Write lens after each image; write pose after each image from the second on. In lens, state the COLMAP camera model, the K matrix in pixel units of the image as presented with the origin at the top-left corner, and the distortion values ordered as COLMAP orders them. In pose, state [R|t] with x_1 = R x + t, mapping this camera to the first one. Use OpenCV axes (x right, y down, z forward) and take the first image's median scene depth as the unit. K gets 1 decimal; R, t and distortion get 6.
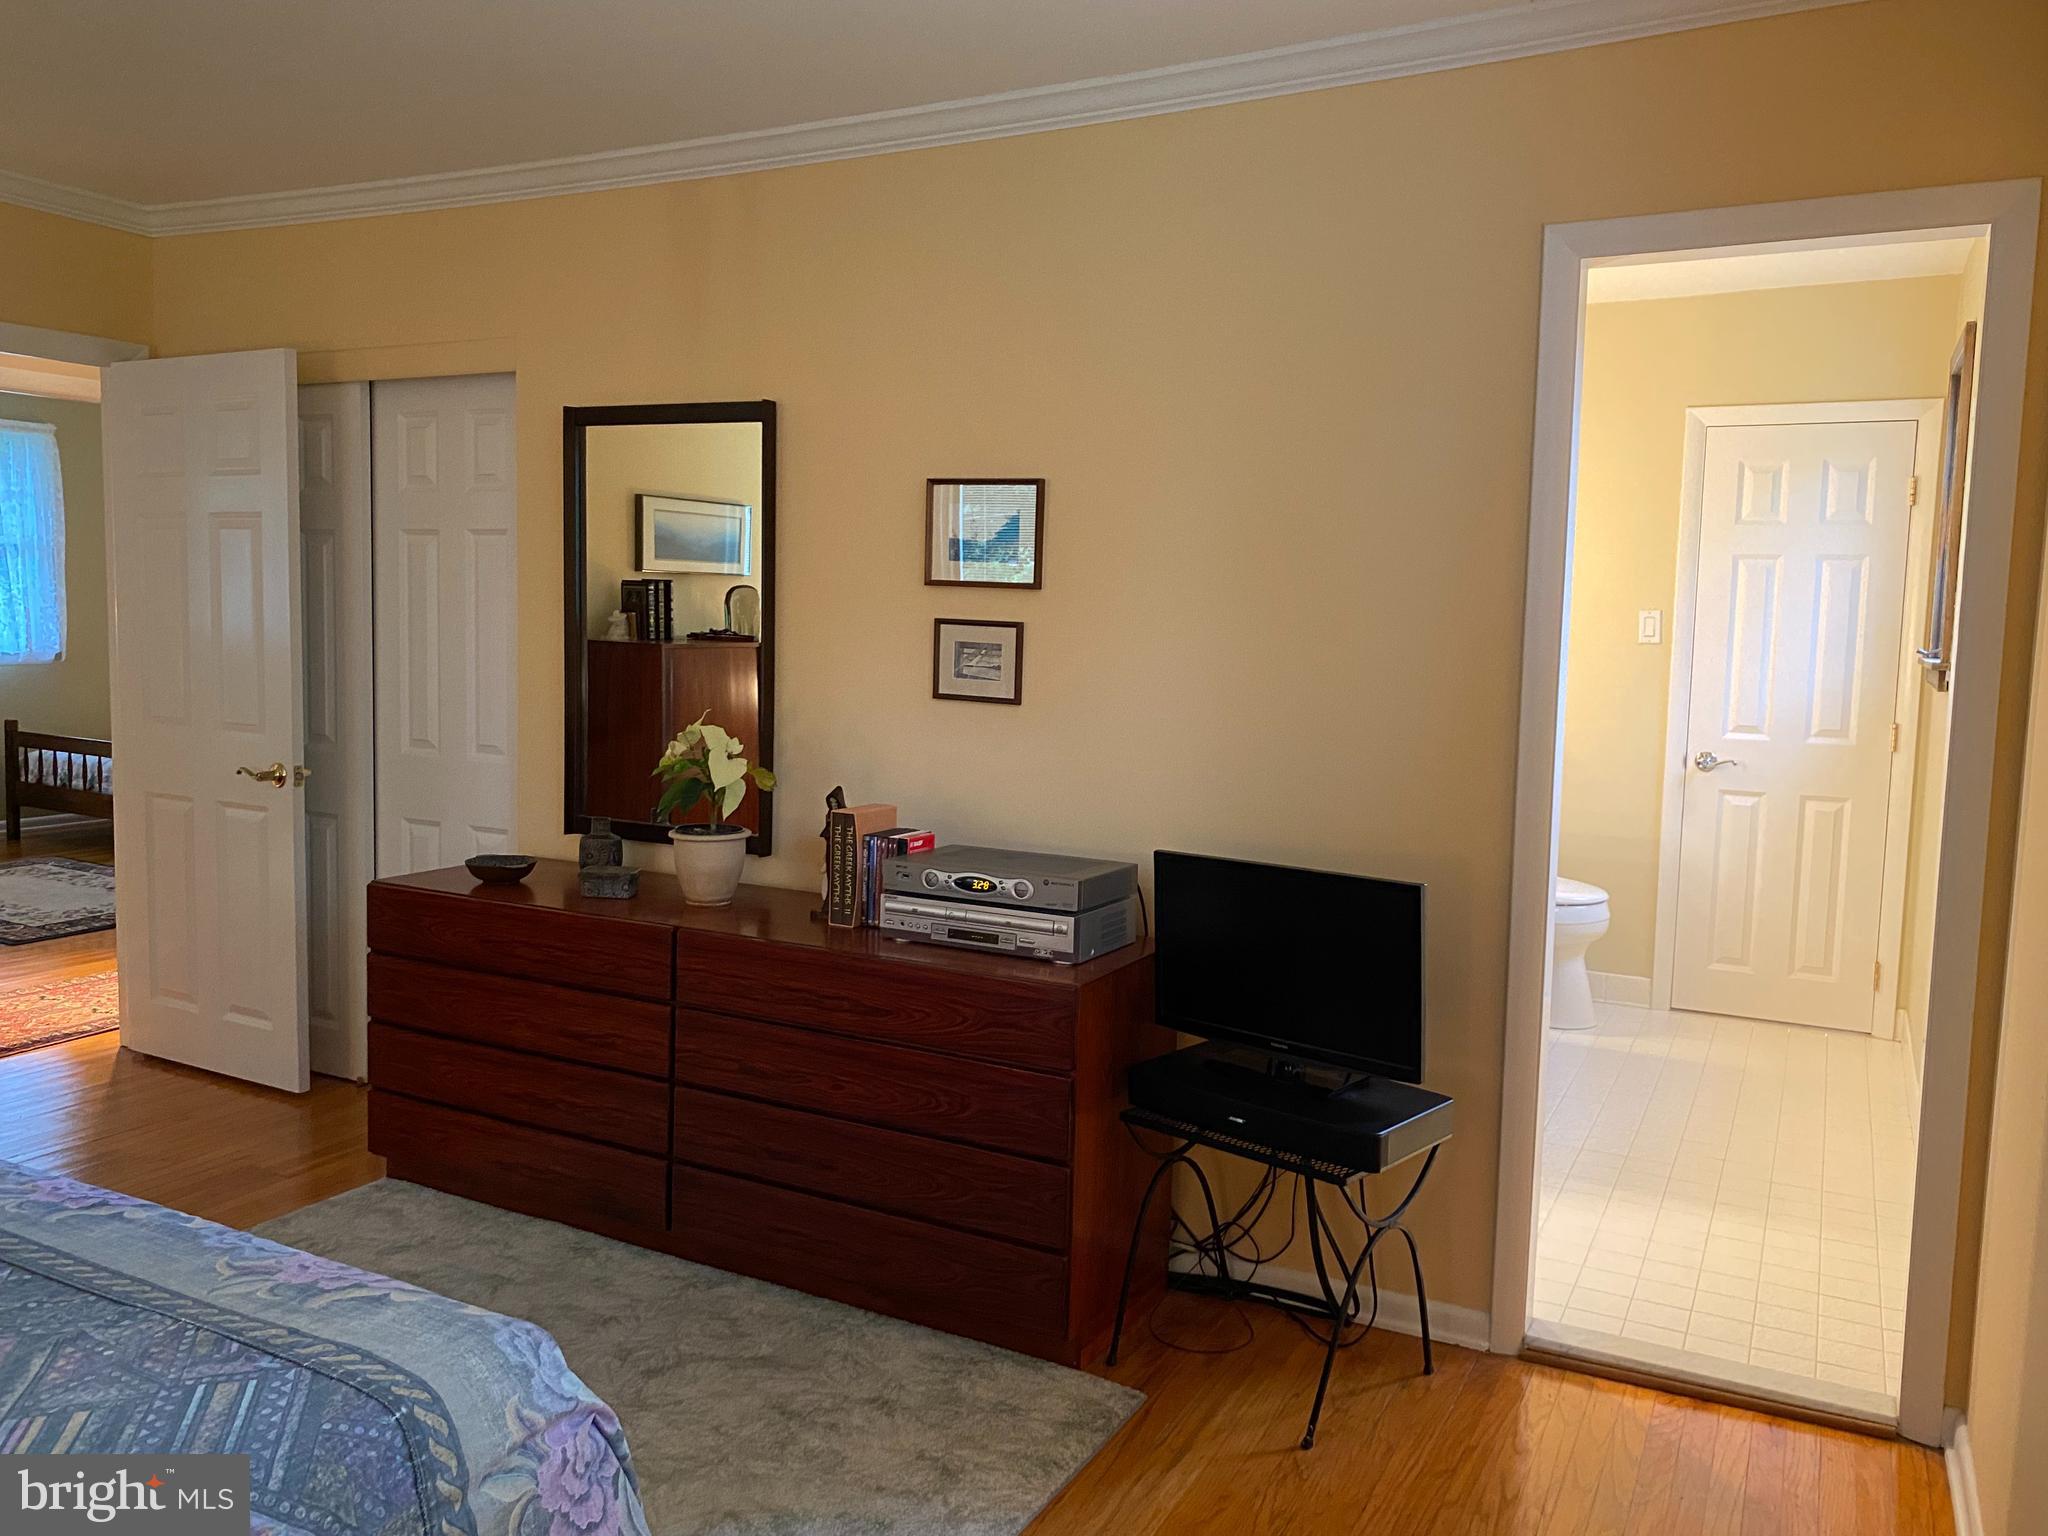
lens RADIAL K [[1548.0, 0, 1018.1], [0, 1548.0, 765.3], [0, 0, 1]] dist [0.022858, -0.022659]
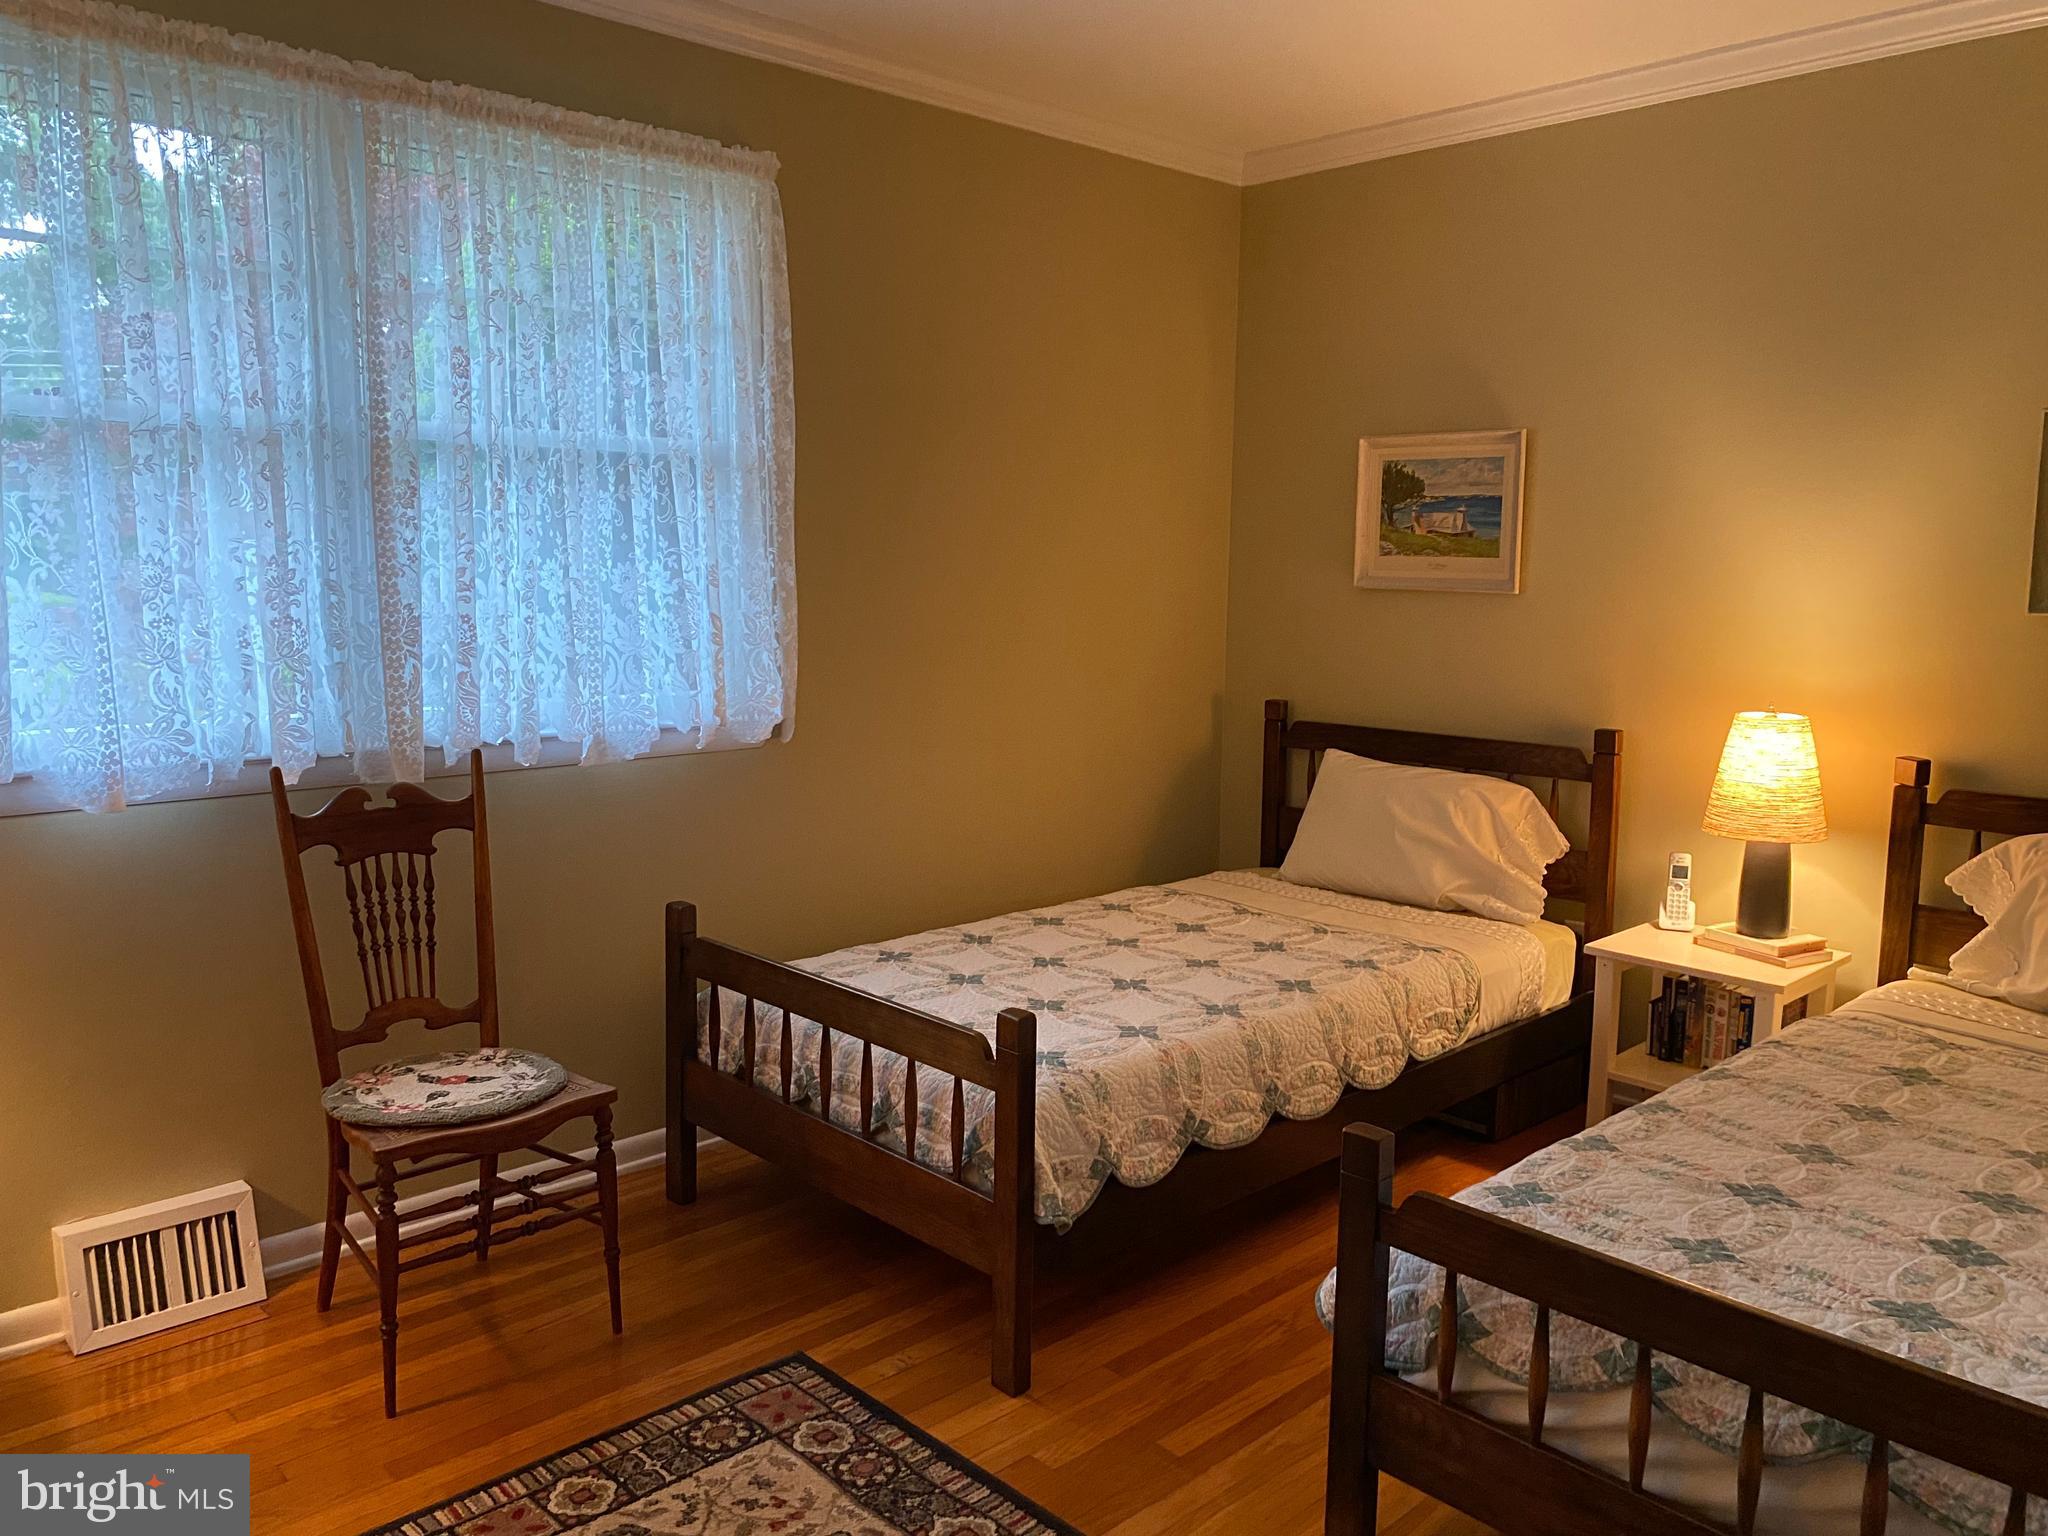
lens RADIAL K [[1548.0, 0, 1031.8], [0, 1548.0, 768.9], [0, 0, 1]] dist [0.022858, -0.022659]
pose [[0.944345, 0.020722, -0.328304, -0.433854], [-0.011889, 0.999512, 0.028890, -0.075110], [0.328742, -0.023379, 0.944130, 0.657894]]
